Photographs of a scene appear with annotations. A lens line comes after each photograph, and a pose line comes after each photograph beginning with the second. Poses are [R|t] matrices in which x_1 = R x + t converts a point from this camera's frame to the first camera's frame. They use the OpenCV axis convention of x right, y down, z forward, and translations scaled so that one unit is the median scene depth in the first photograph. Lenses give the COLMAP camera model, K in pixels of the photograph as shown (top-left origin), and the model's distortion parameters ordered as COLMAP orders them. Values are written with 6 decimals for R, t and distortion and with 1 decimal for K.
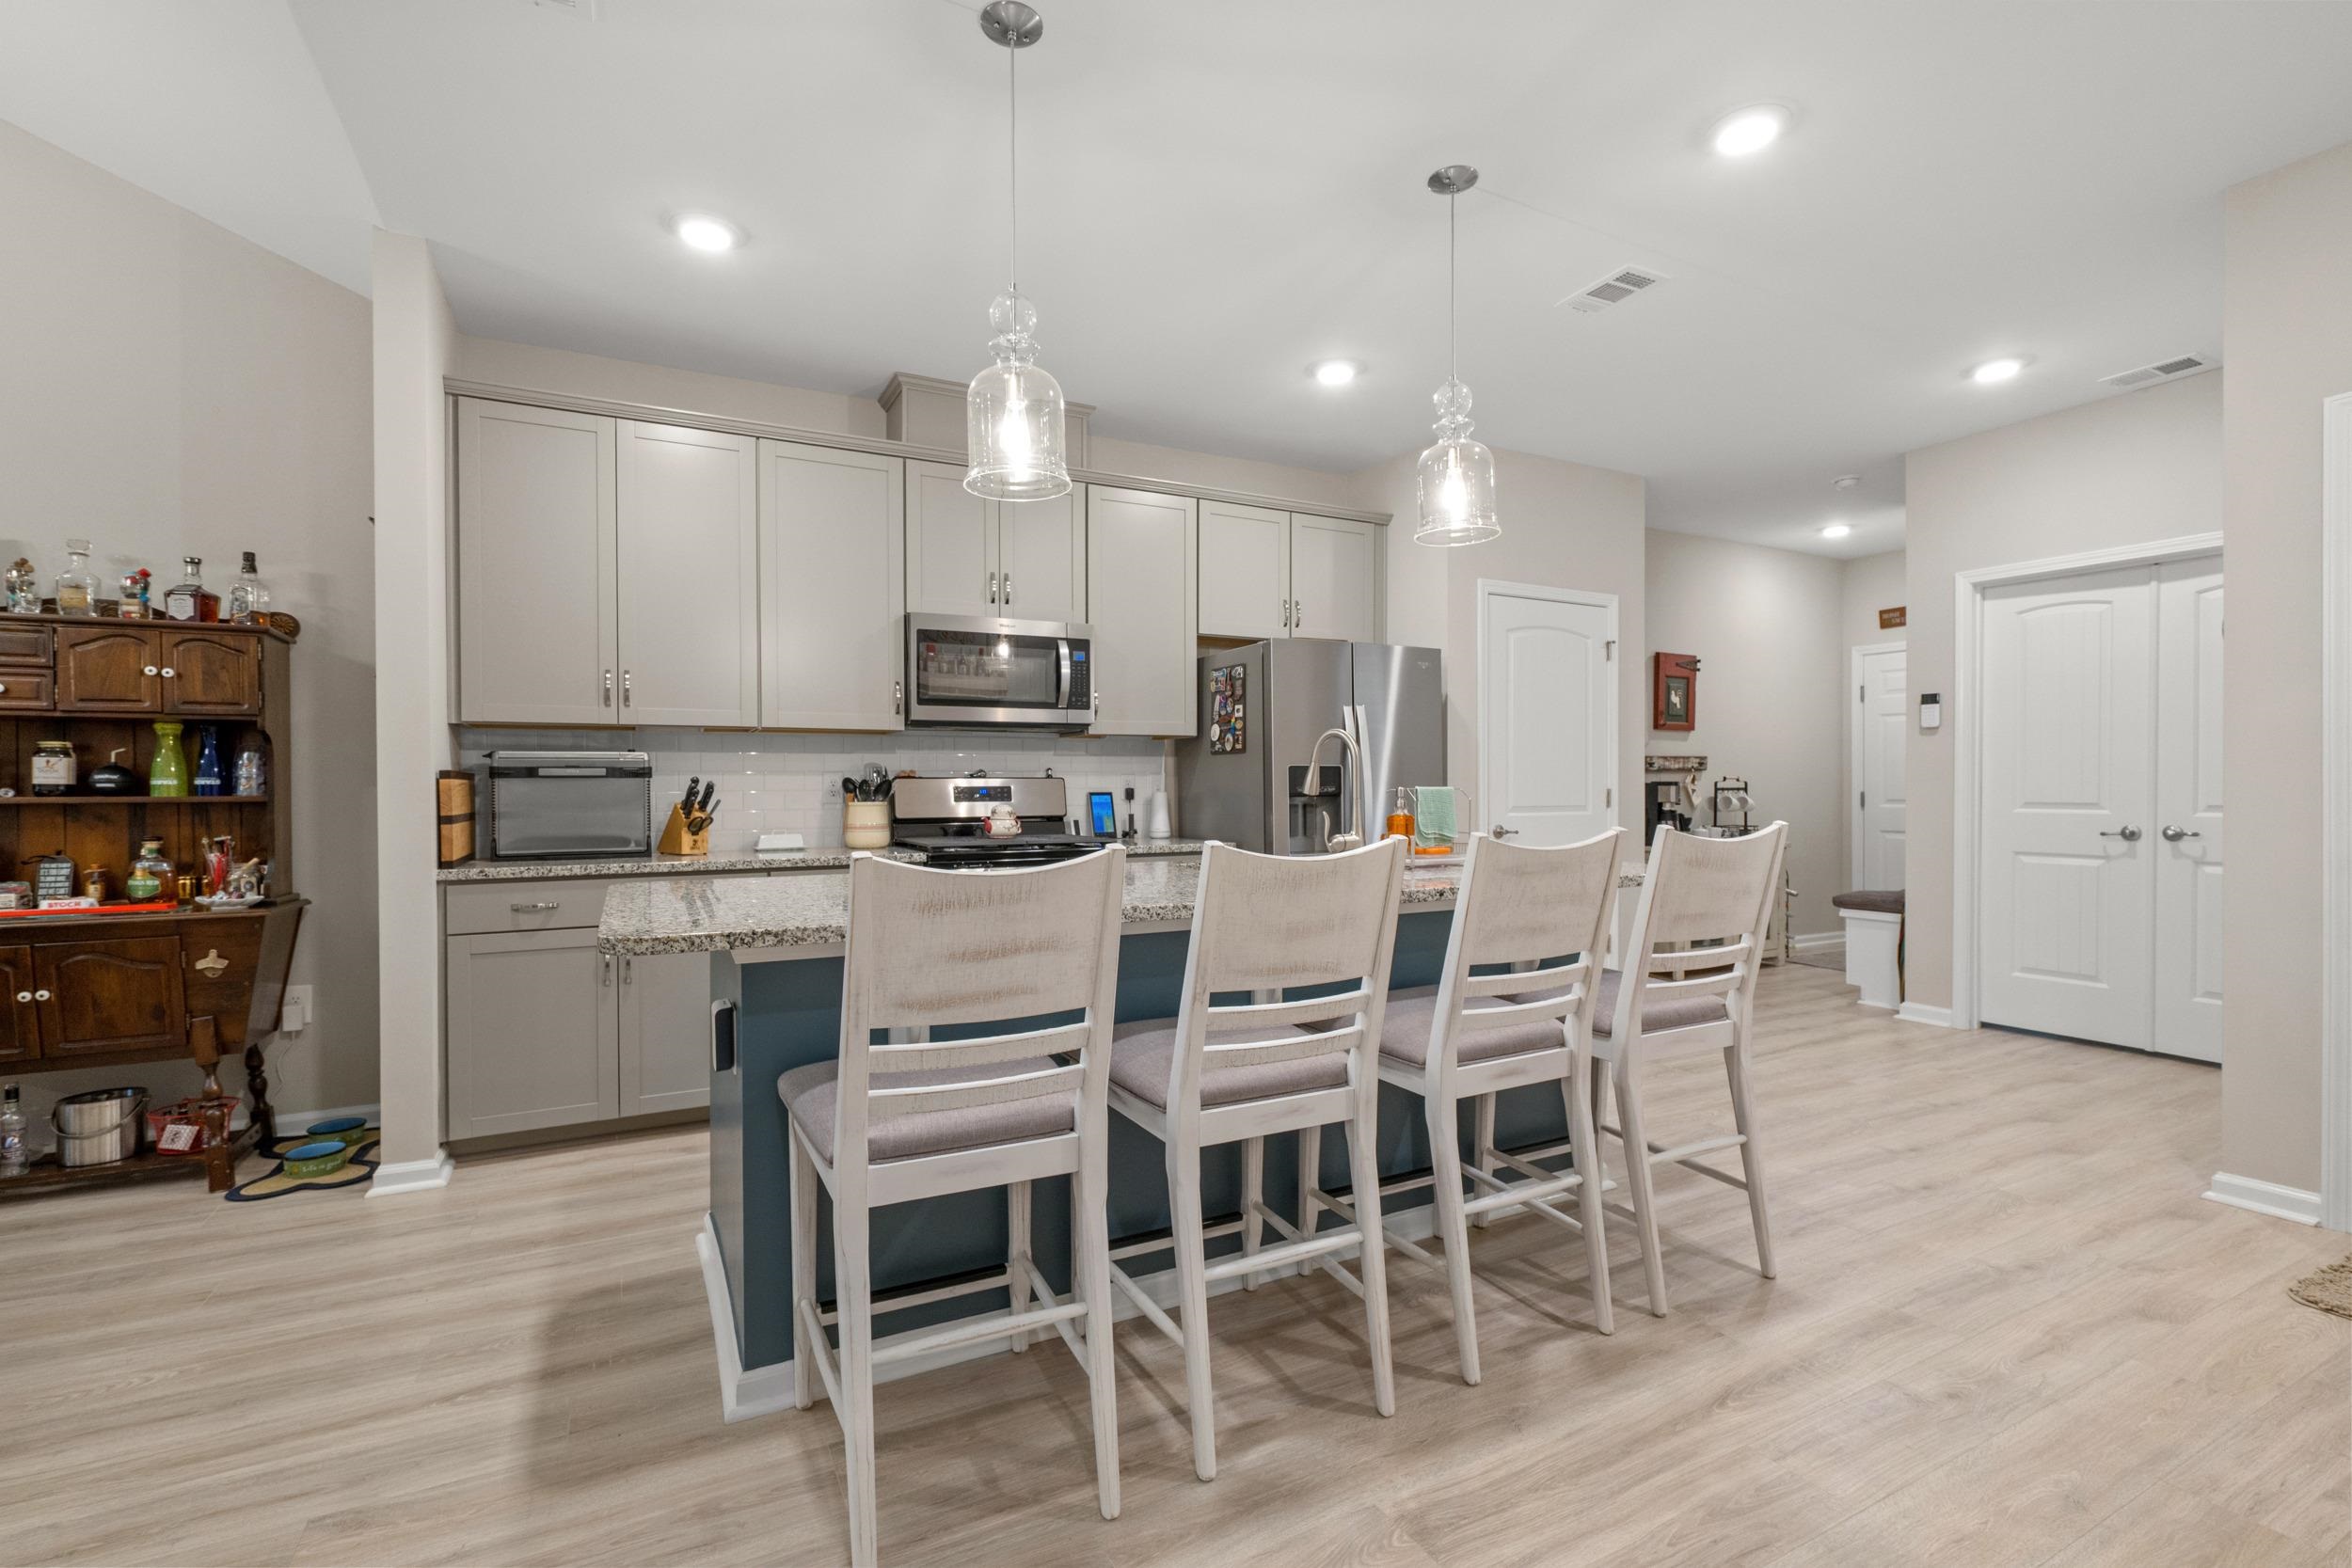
lens RADIAL K [[1042.4, 0, 1173.5], [0, 1042.4, 794.4], [0, 0, 1]] dist [-0.001945, -0.000168]
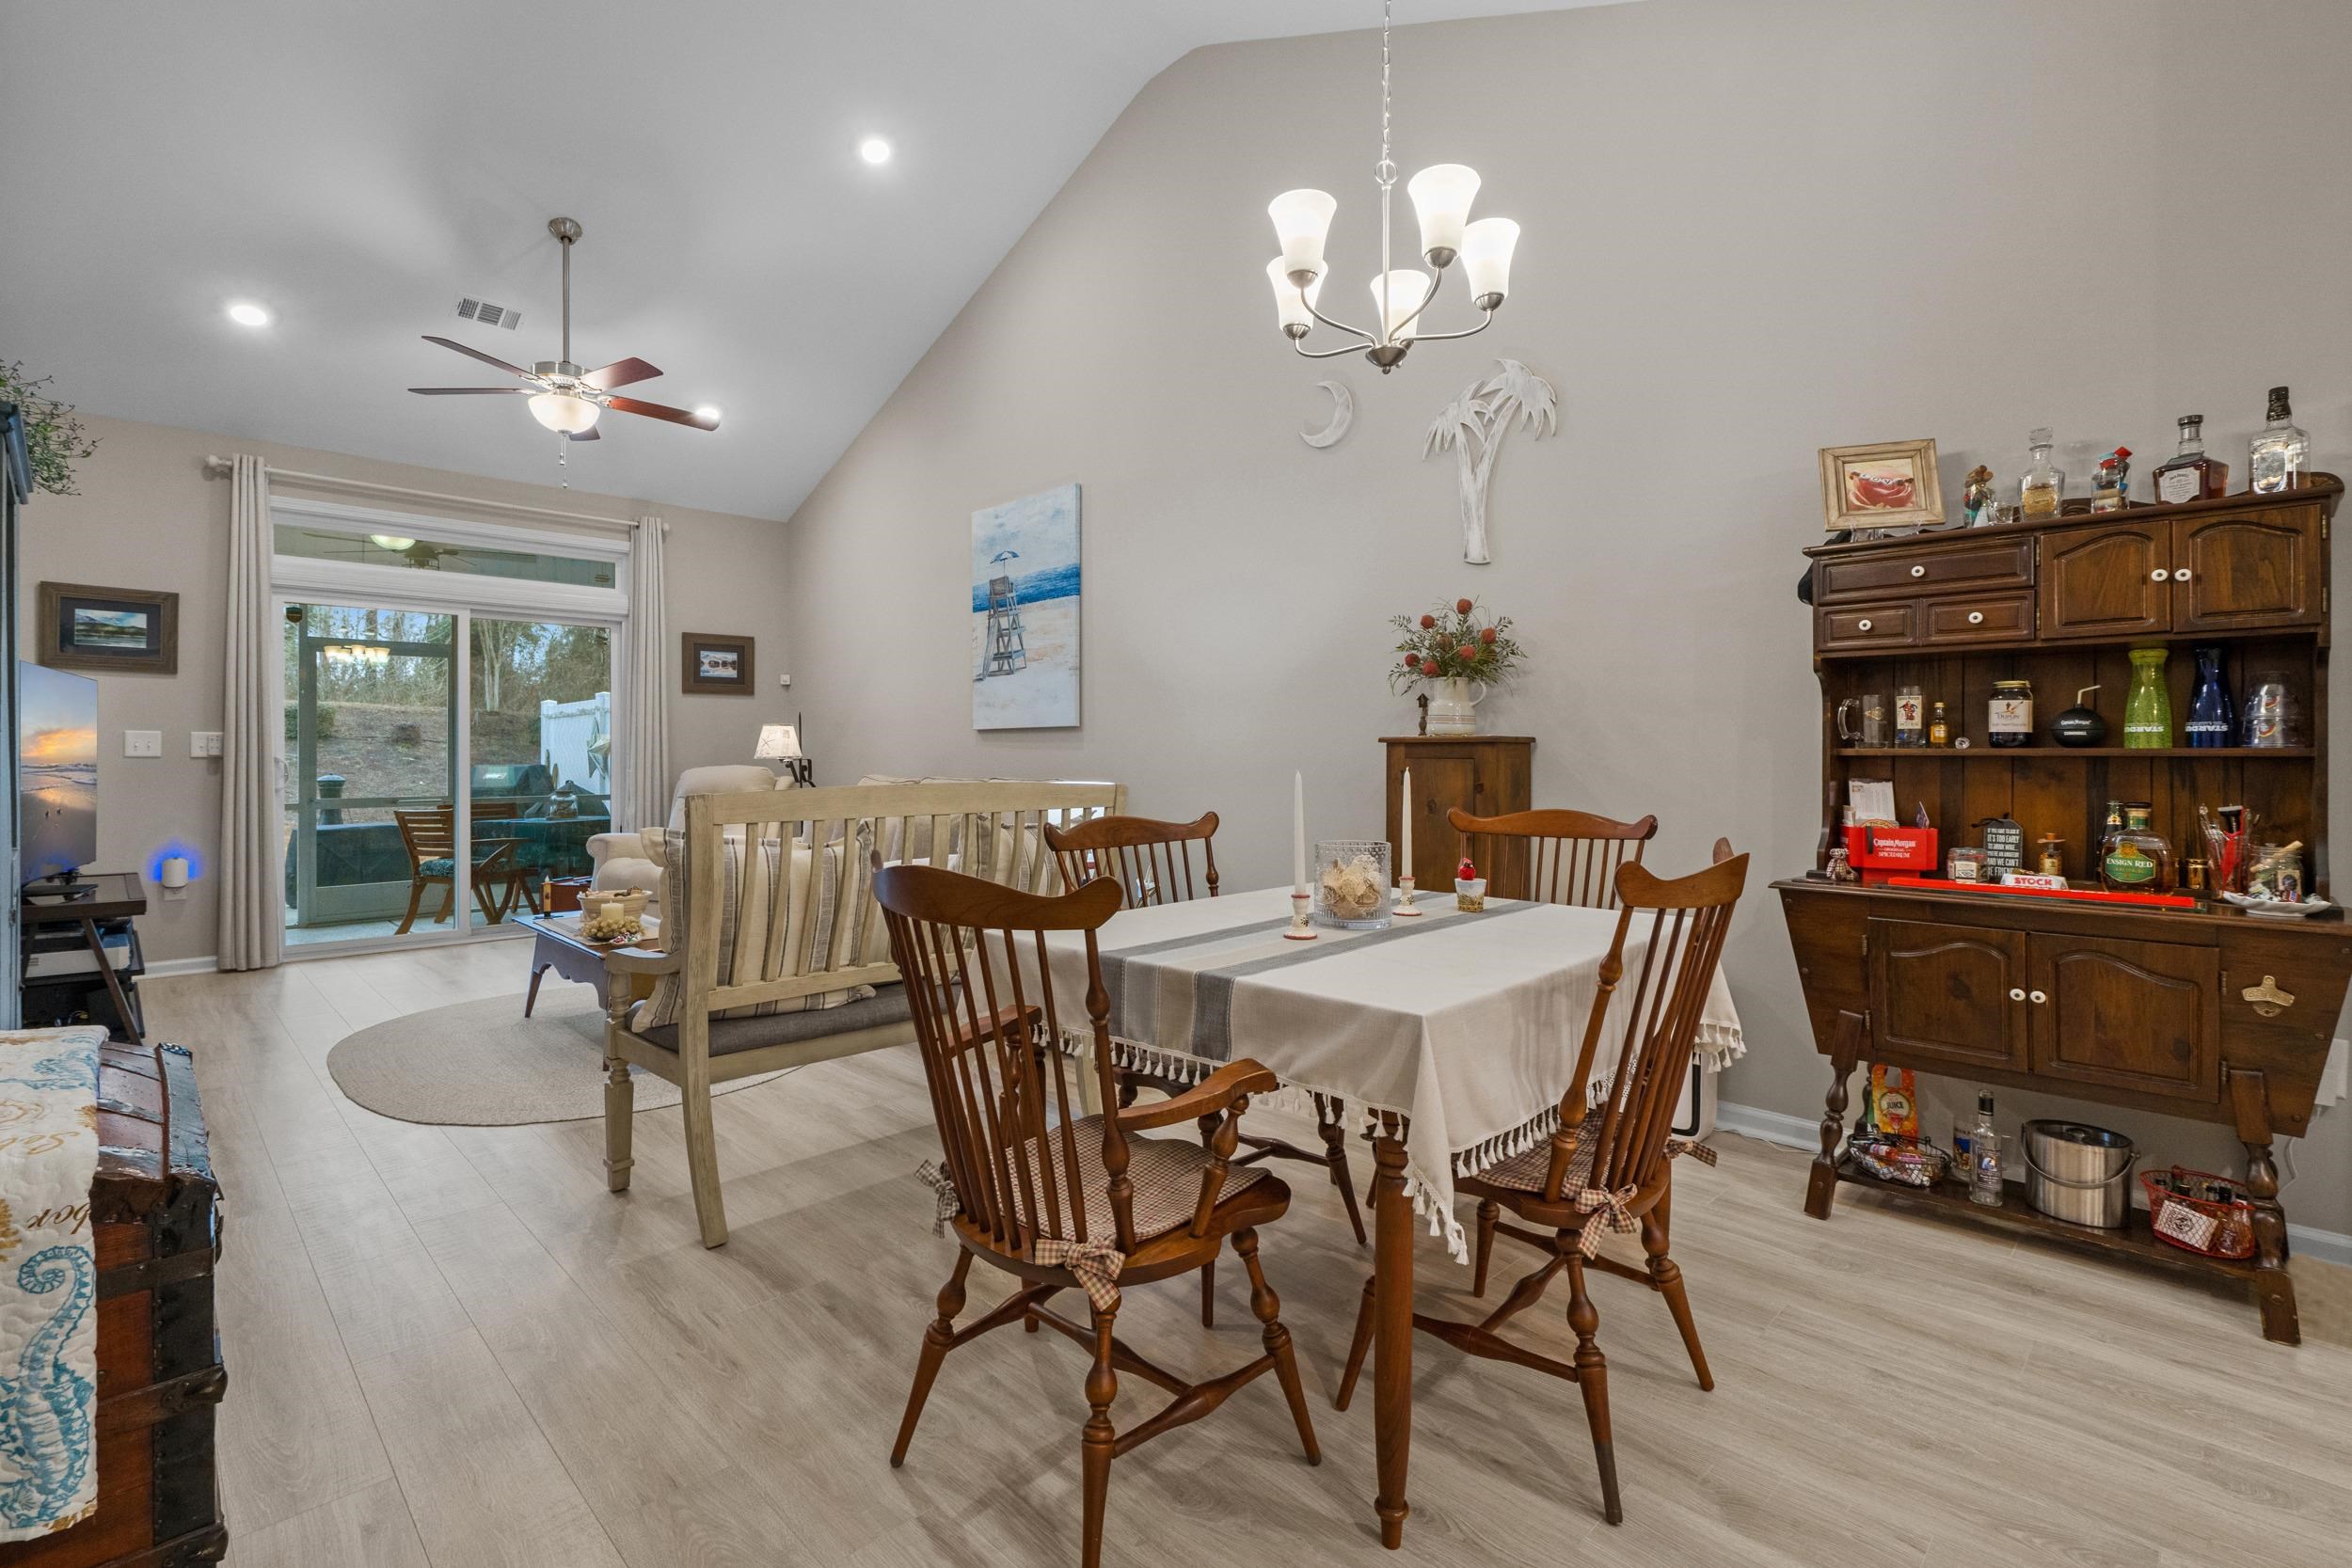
lens RADIAL K [[1069.9, 0, 1181.3], [0, 1069.9, 751.4], [0, 0, 1]] dist [-0.010554, 0.006312]
pose [[0.300627, 0.003724, -0.953735, -0.449457], [-0.006965, 0.999974, 0.001709, 0.007763], [0.953716, 0.006129, 0.300645, 0.114924]]
